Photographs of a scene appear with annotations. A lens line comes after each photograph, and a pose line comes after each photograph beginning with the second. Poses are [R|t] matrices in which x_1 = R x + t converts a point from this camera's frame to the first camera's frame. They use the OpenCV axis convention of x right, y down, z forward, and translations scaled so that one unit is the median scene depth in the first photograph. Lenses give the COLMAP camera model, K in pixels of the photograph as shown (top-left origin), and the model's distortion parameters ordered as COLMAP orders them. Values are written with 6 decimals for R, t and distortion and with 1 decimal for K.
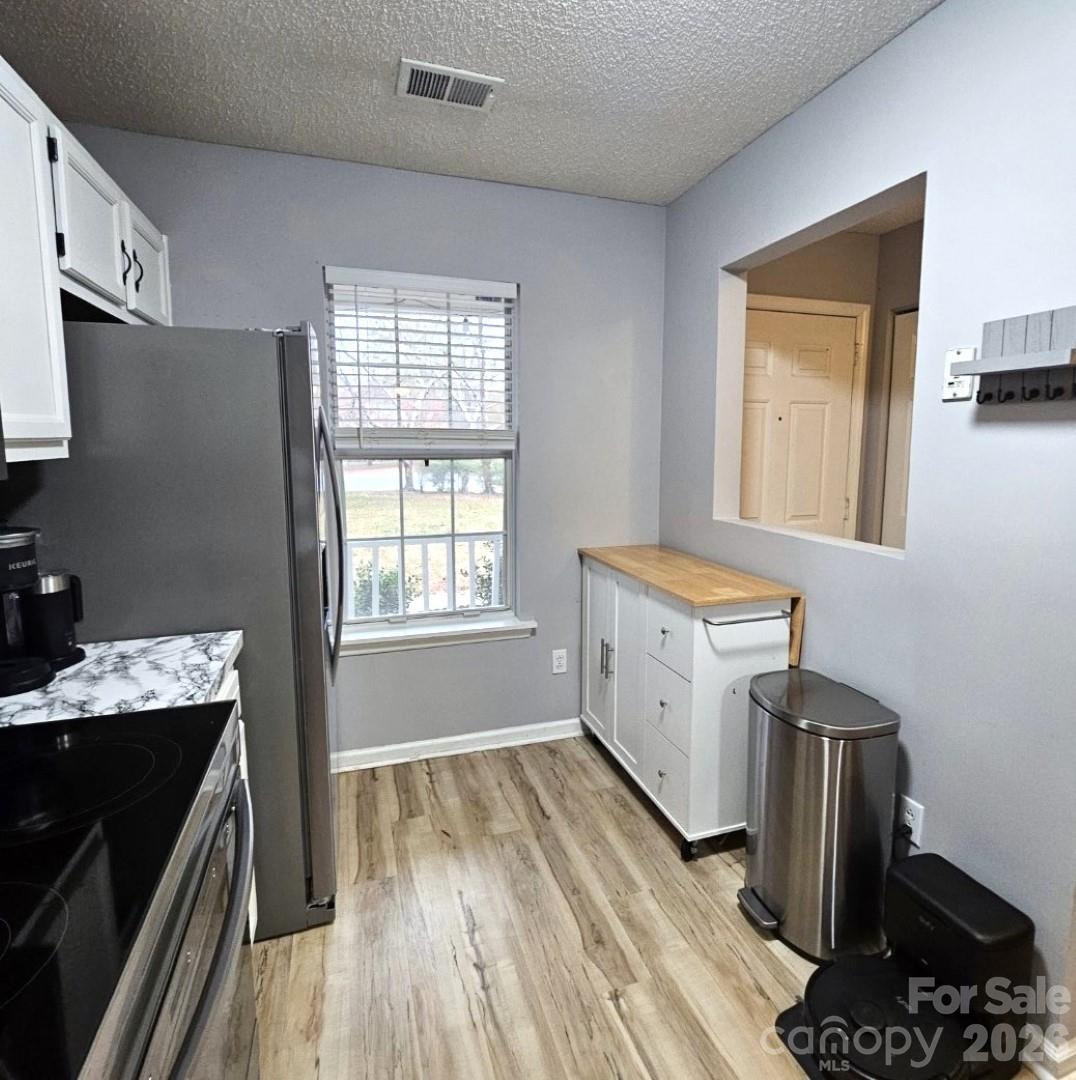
lens RADIAL K [[598.7, 0, 544.6], [0, 598.7, 538.4], [0, 0, 1]] dist [-0.009679, -0.000369]
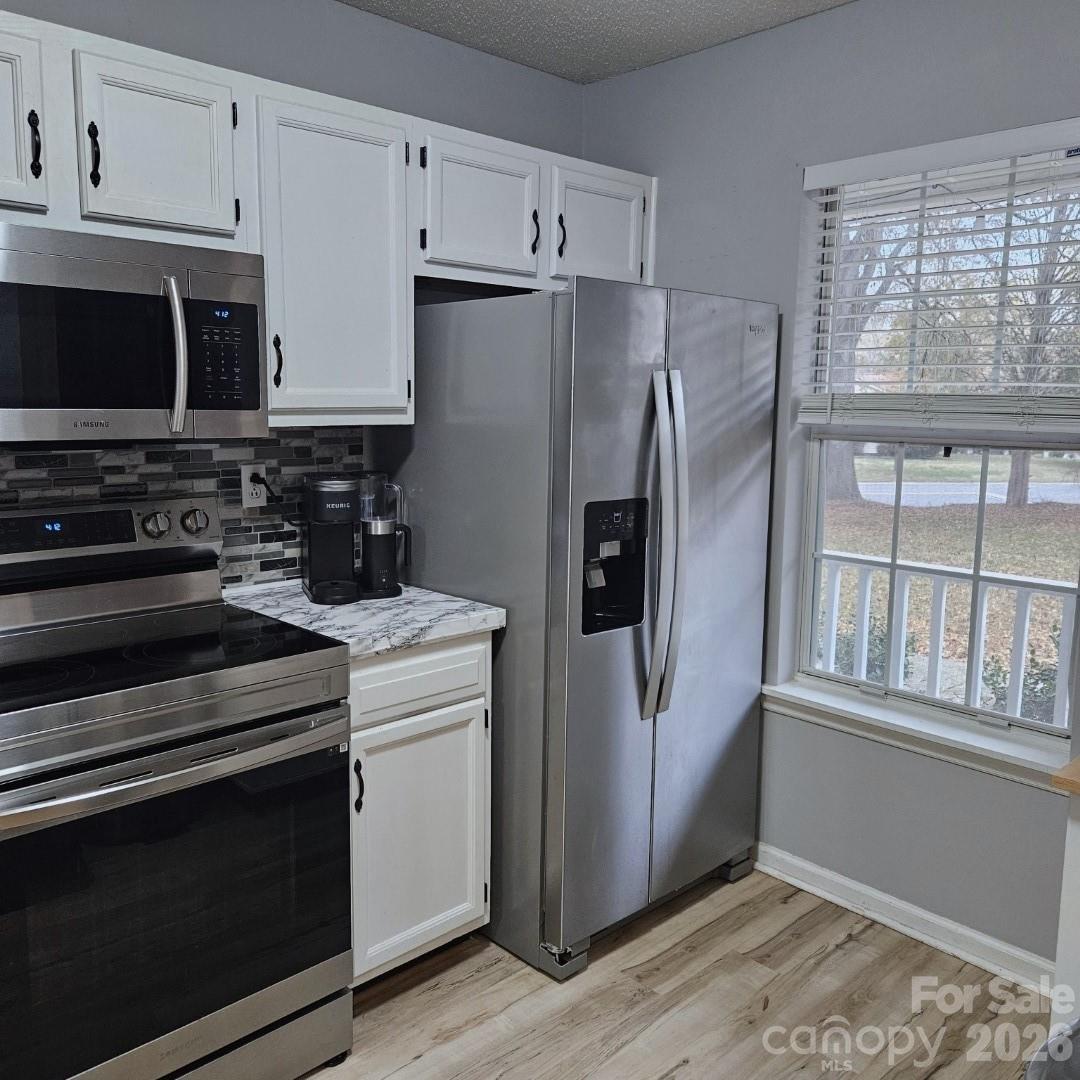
lens RADIAL K [[981.3, 0, 596.2], [0, 981.3, 571.2], [0, 0, 1]] dist [0.058232, -0.046341]
pose [[0.431314, 0.159310, -0.888025, 0.709812], [-0.156129, 0.982616, 0.100448, -0.065996], [0.888590, 0.095321, 0.448689, 0.311957]]
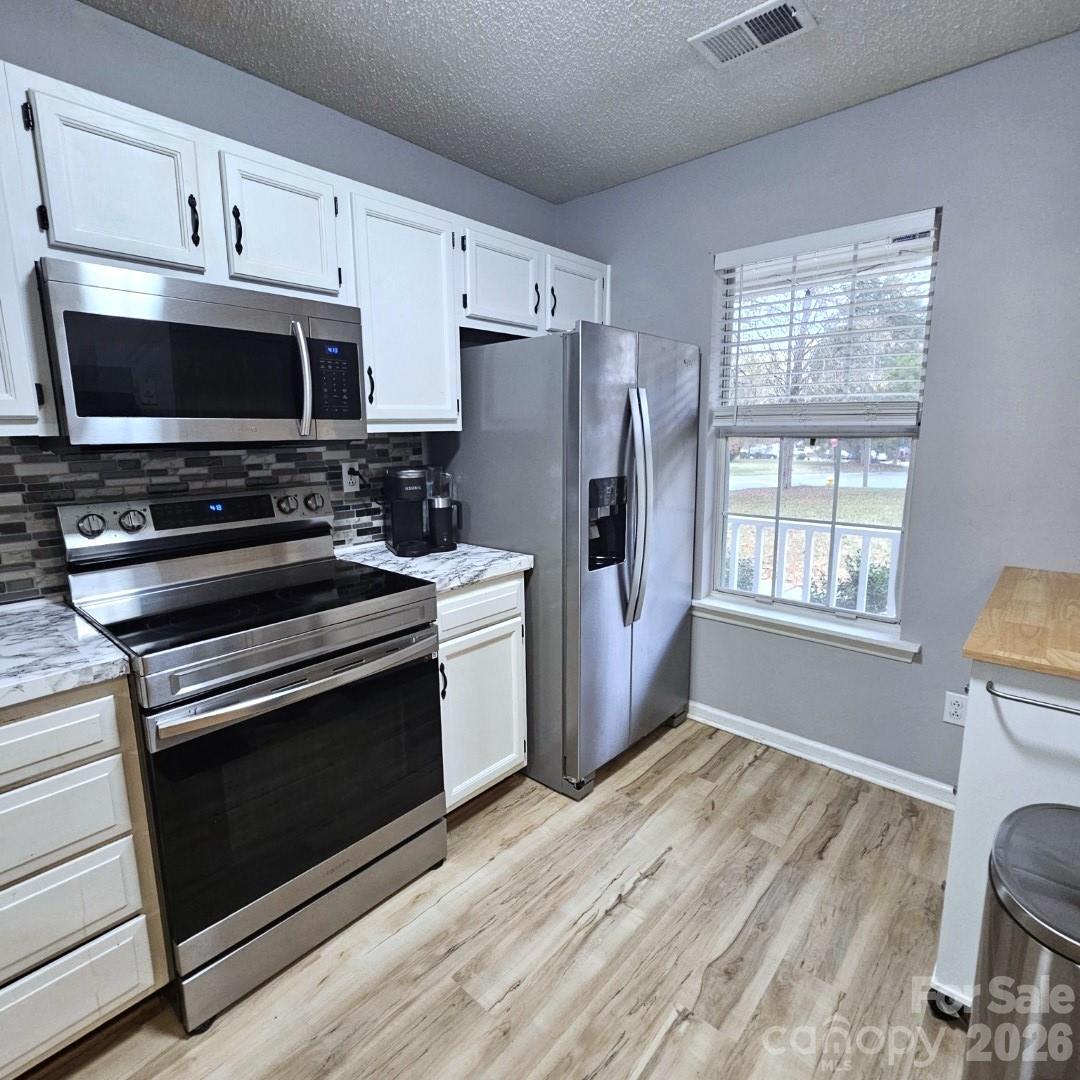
lens RADIAL K [[596.0, 0, 571.6], [0, 596.0, 558.1], [0, 0, 1]] dist [-0.001908, -0.002422]
pose [[0.506328, 0.170927, -0.845232, 0.540812], [-0.126677, 0.984269, 0.123159, -0.018375], [0.852986, 0.044713, 0.520015, 0.263269]]
